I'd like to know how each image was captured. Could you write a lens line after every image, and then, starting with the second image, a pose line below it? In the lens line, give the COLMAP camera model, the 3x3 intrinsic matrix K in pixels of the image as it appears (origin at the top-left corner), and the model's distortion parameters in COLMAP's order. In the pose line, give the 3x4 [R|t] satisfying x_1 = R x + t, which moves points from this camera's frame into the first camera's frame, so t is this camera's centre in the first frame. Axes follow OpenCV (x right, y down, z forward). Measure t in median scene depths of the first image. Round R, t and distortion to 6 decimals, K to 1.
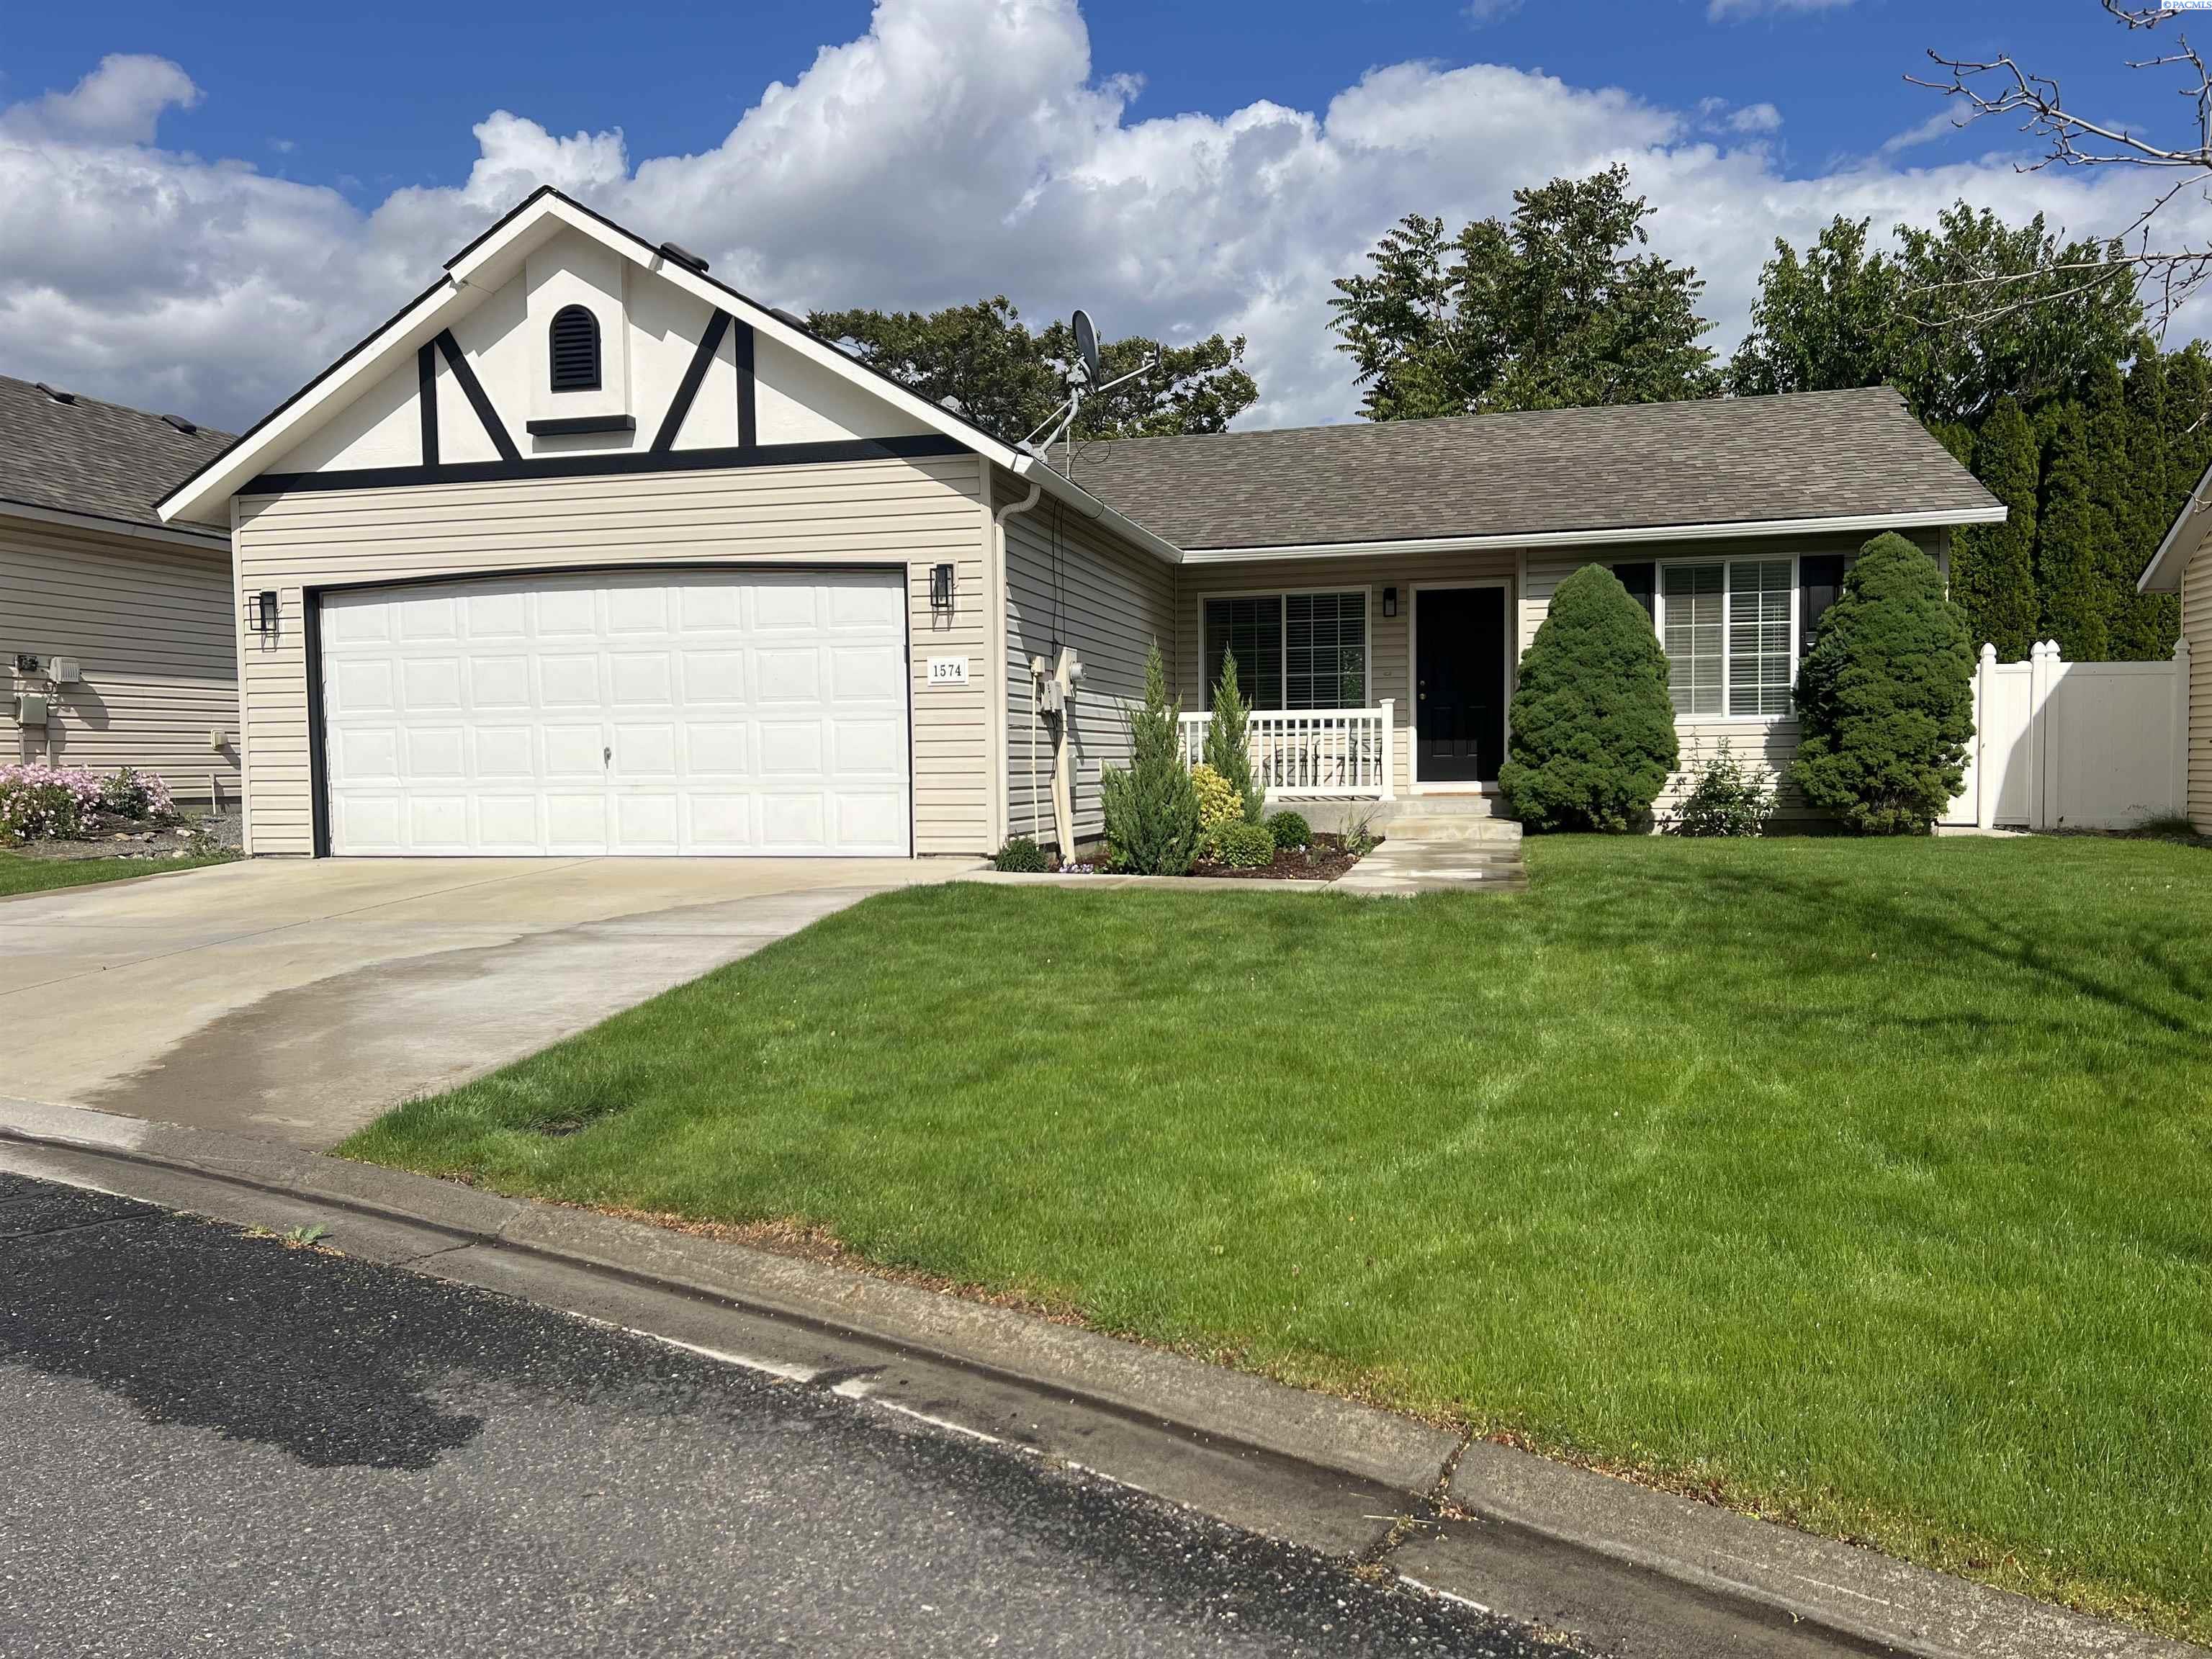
lens RADIAL K [[1659.7, 0, 1106.0], [0, 1659.7, 829.5], [0, 0, 1]] dist [0.231293, -0.000012]
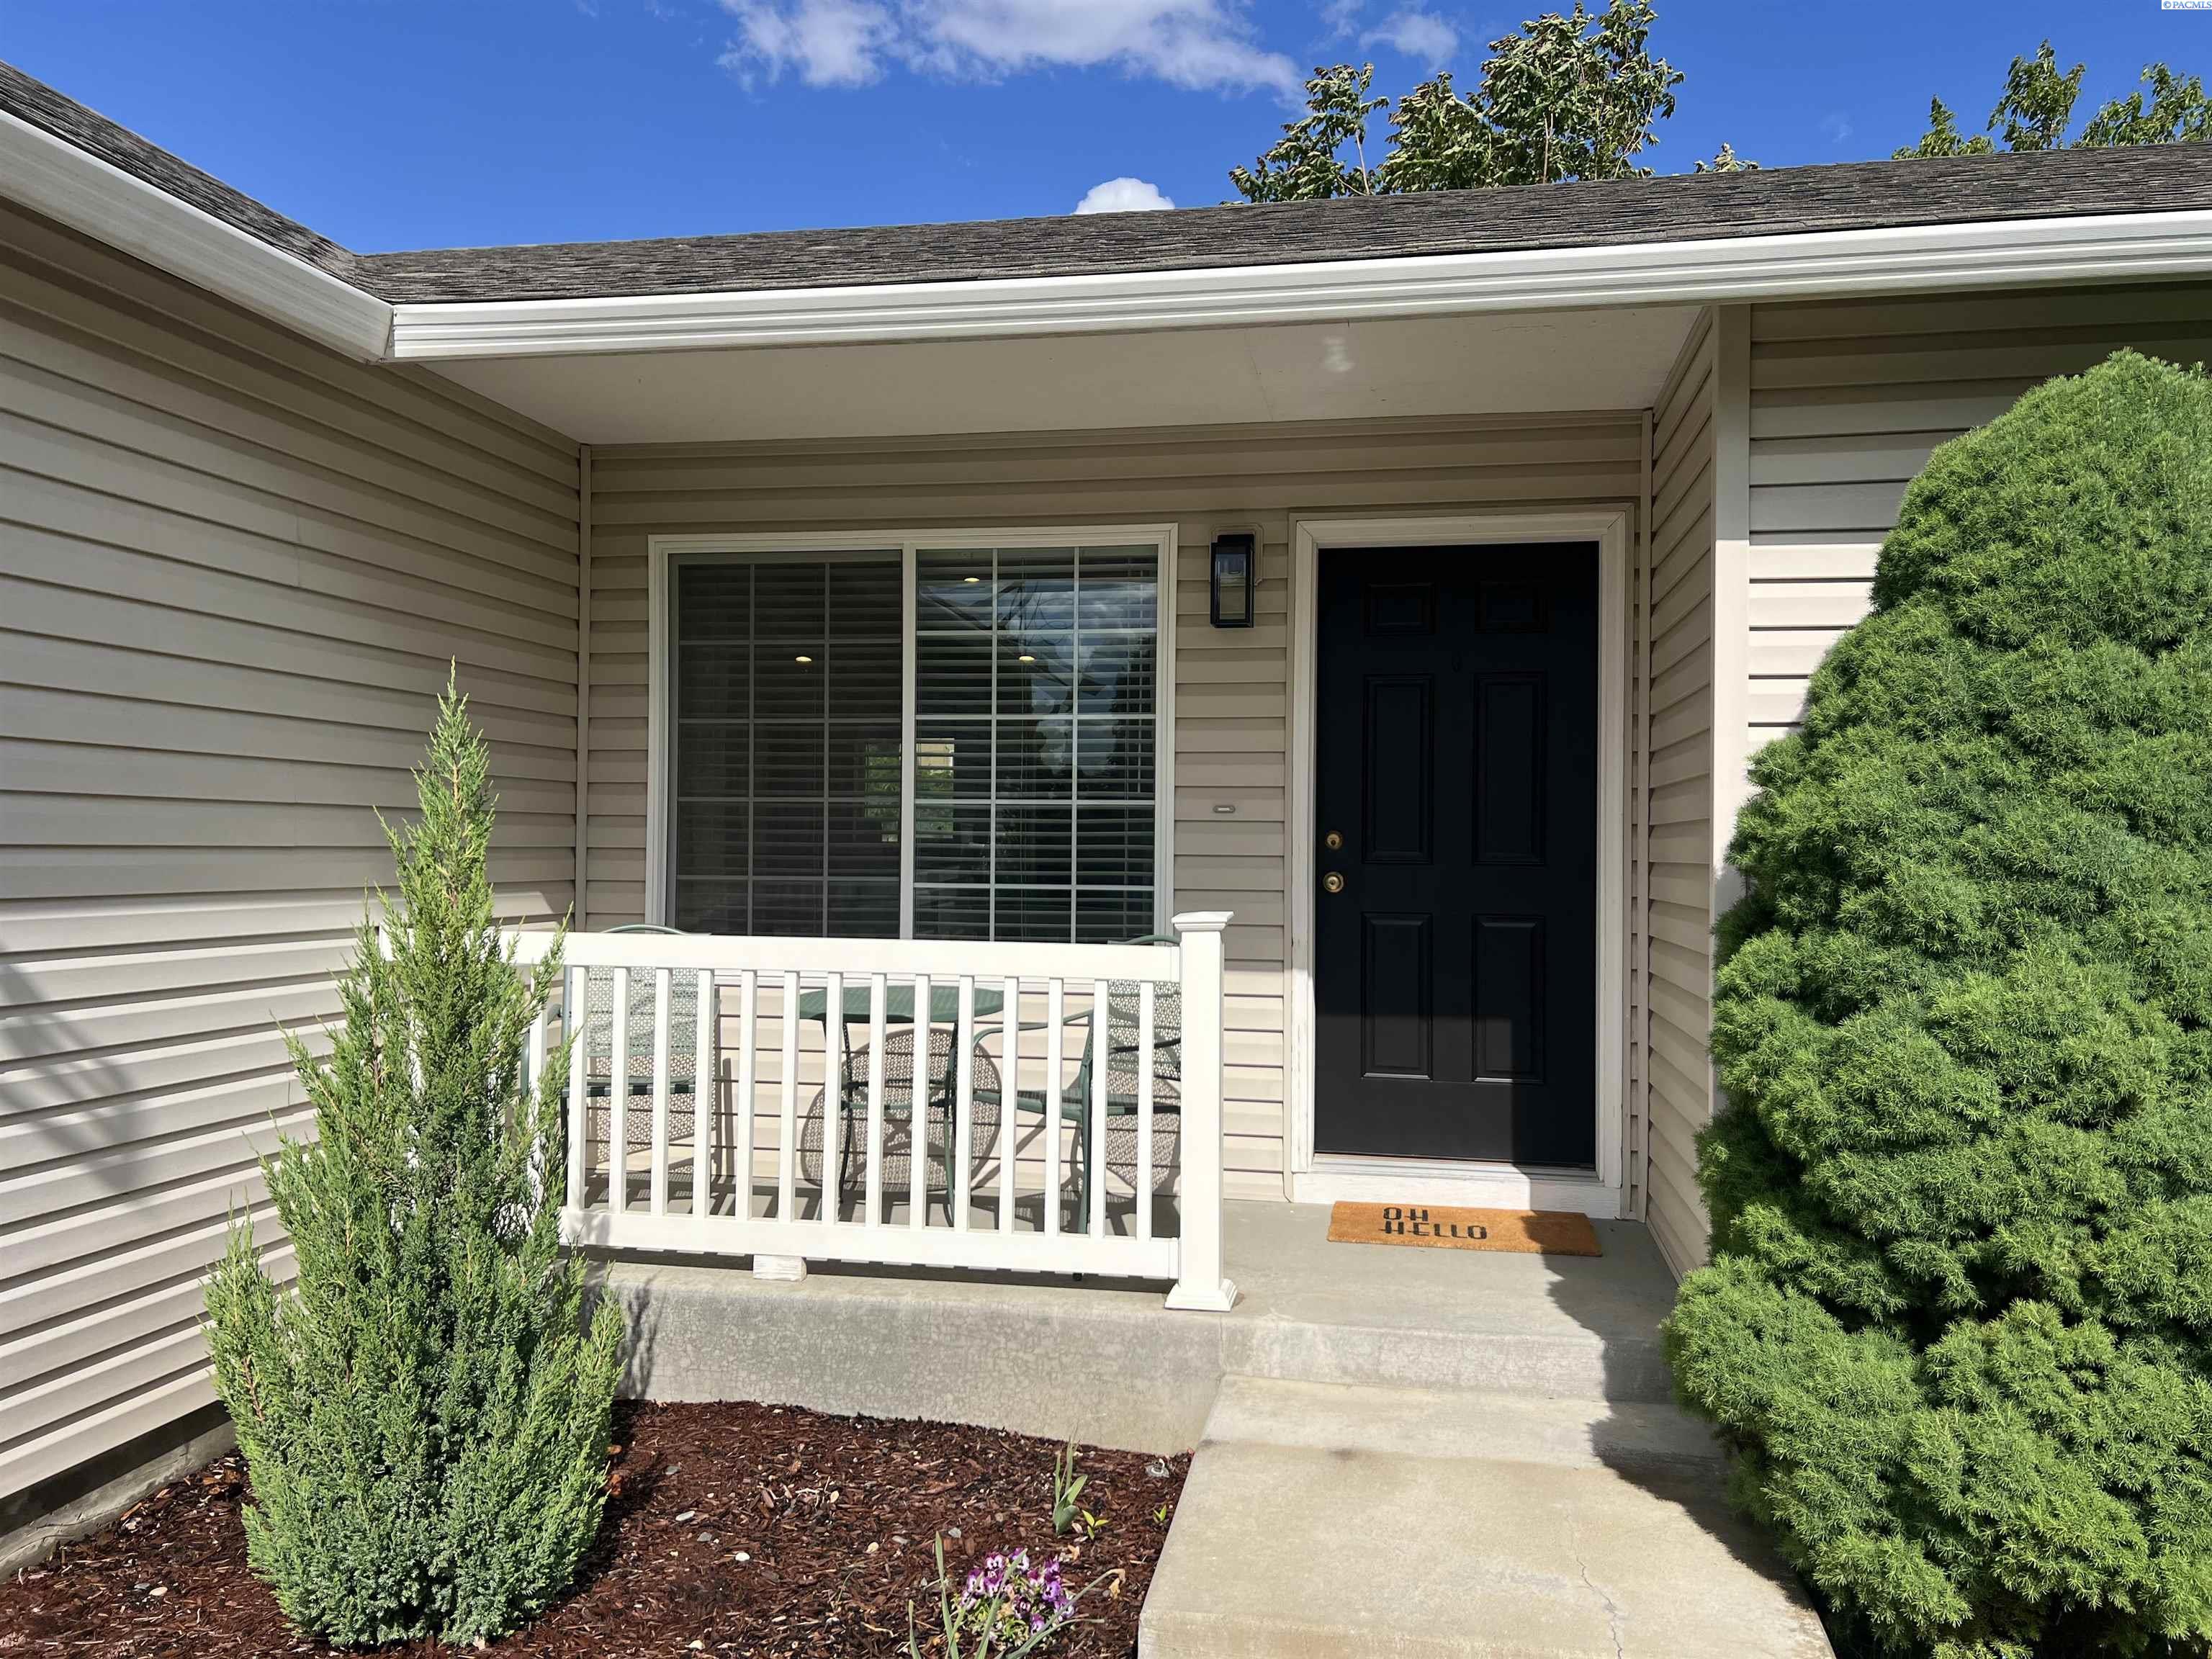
lens RADIAL K [[1677.9, 0, 1106.0], [0, 1677.9, 829.5], [0, 0, 1]] dist [0.003094, 0.000543]
pose [[0.998279, 0.026232, 0.052446, 0.139352], [-0.023363, 0.998235, -0.054600, -0.076587], [-0.053786, 0.053281, 0.997130, 0.740961]]
